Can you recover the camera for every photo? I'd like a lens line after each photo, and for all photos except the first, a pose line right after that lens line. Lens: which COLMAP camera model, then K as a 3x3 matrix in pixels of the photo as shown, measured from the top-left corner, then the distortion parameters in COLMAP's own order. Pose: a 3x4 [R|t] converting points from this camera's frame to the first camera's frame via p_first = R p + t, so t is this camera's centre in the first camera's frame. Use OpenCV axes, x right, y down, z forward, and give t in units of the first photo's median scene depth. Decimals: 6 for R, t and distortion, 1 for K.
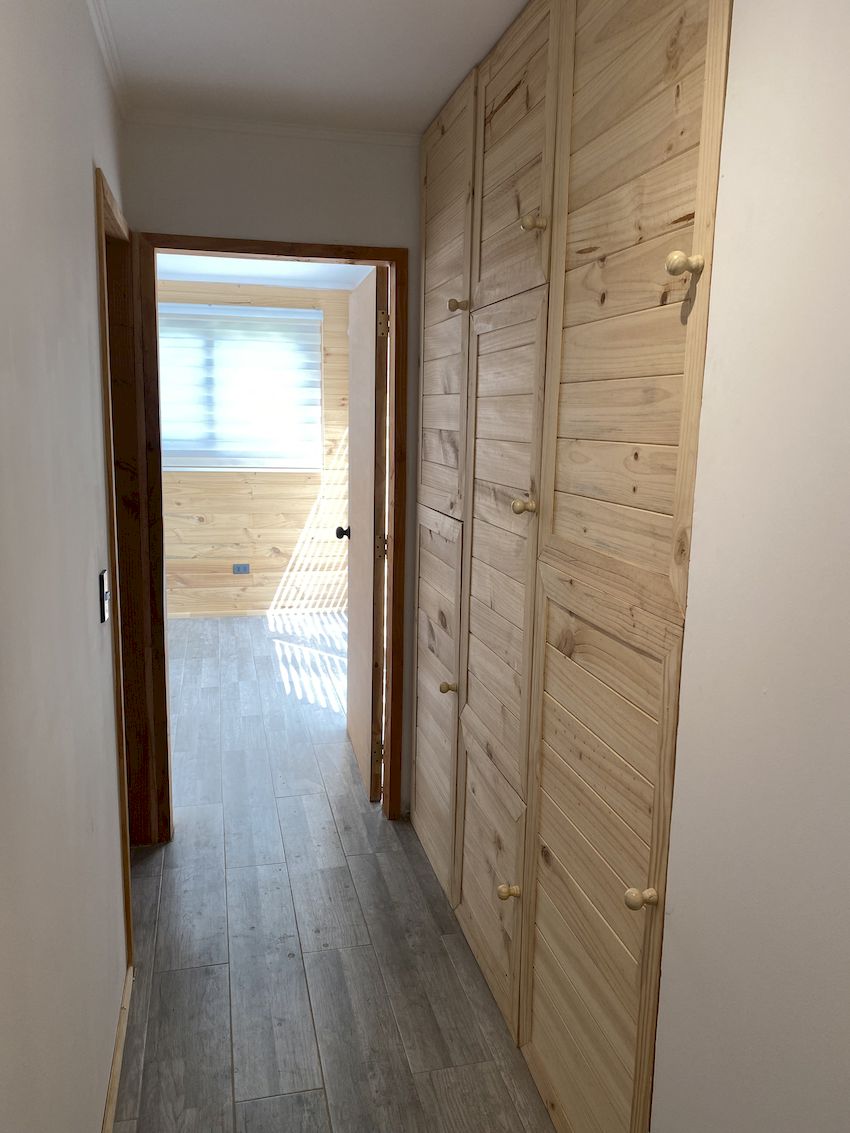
lens RADIAL K [[864.6, 0, 424.2], [0, 864.6, 566.2], [0, 0, 1]] dist [-0.039826, 0.036733]
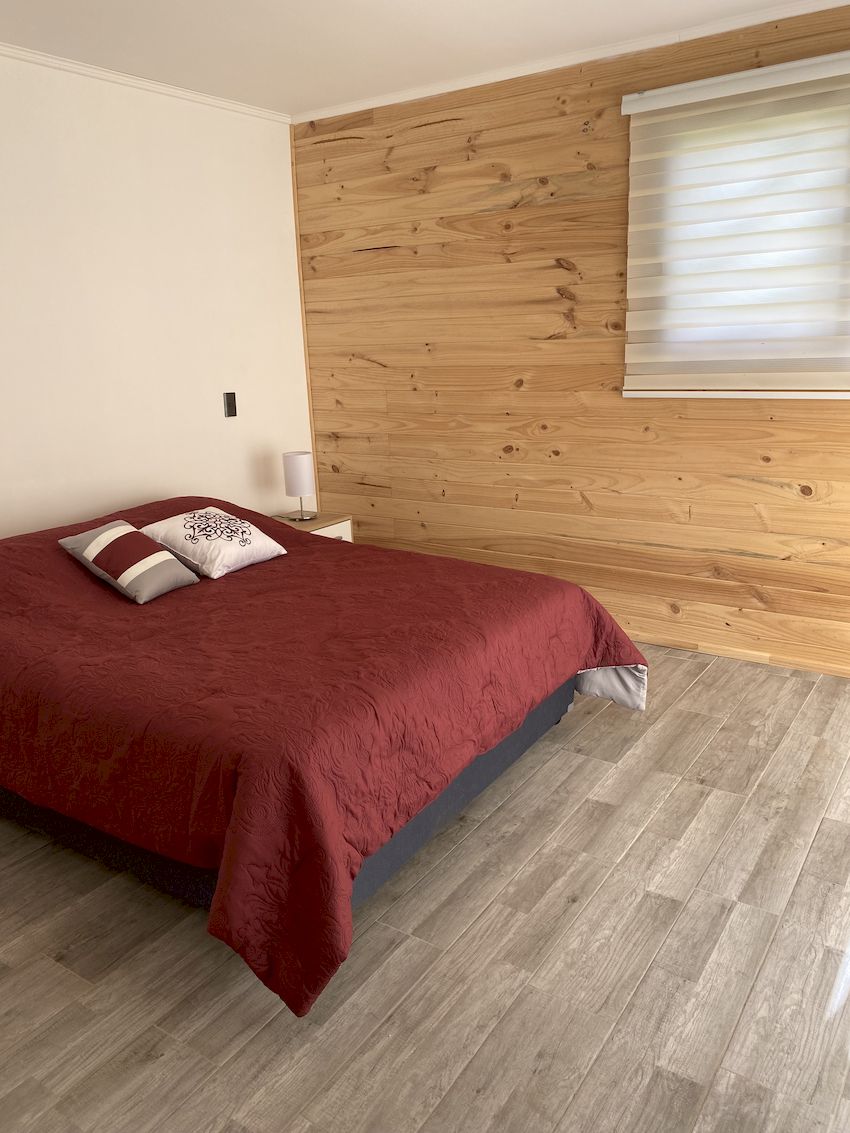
lens RADIAL K [[864.6, 0, 421.2], [0, 864.6, 561.9], [0, 0, 1]] dist [-0.039826, 0.036733]
pose [[0.670849, 0.140313, -0.728199, -0.028828], [-0.075057, 0.989742, 0.121562, -0.062493], [0.737786, -0.026893, 0.674499, 0.509941]]
